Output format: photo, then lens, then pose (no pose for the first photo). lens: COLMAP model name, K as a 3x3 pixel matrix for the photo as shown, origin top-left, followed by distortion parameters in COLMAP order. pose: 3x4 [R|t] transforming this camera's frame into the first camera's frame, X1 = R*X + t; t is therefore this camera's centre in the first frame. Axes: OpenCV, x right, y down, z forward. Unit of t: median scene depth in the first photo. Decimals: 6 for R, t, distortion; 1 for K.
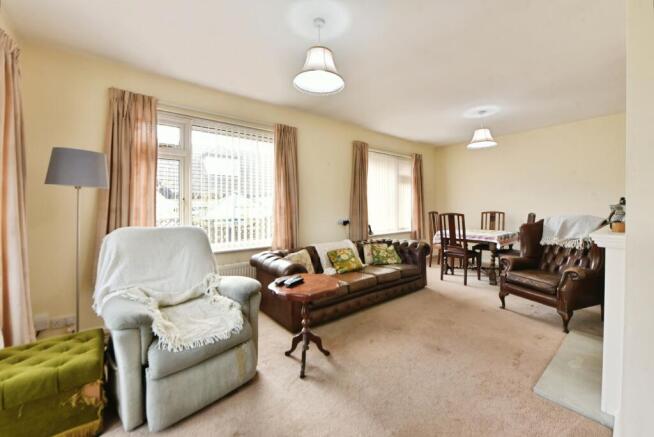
lens RADIAL K [[260.7, 0, 335.2], [0, 260.7, 207.0], [0, 0, 1]] dist [0.002117, 0.000076]
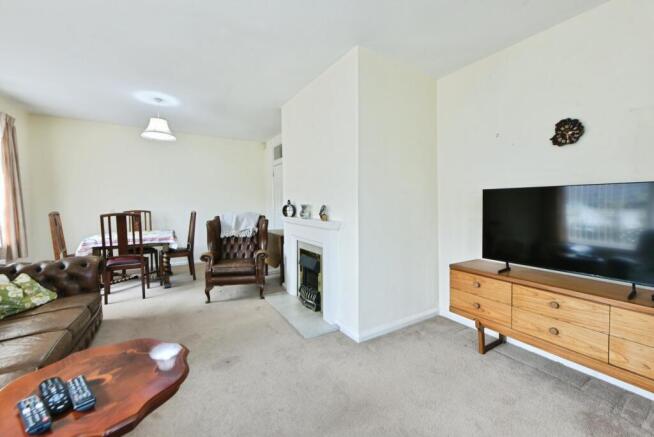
lens RADIAL K [[260.7, 0, 335.2], [0, 260.7, 207.0], [0, 0, 1]] dist [0.002117, 0.000076]
pose [[0.136971, -0.001766, 0.990574, -0.308965], [-0.005060, 0.999984, 0.002482, 0.000542], [-0.990562, -0.005352, 0.136959, 0.345184]]
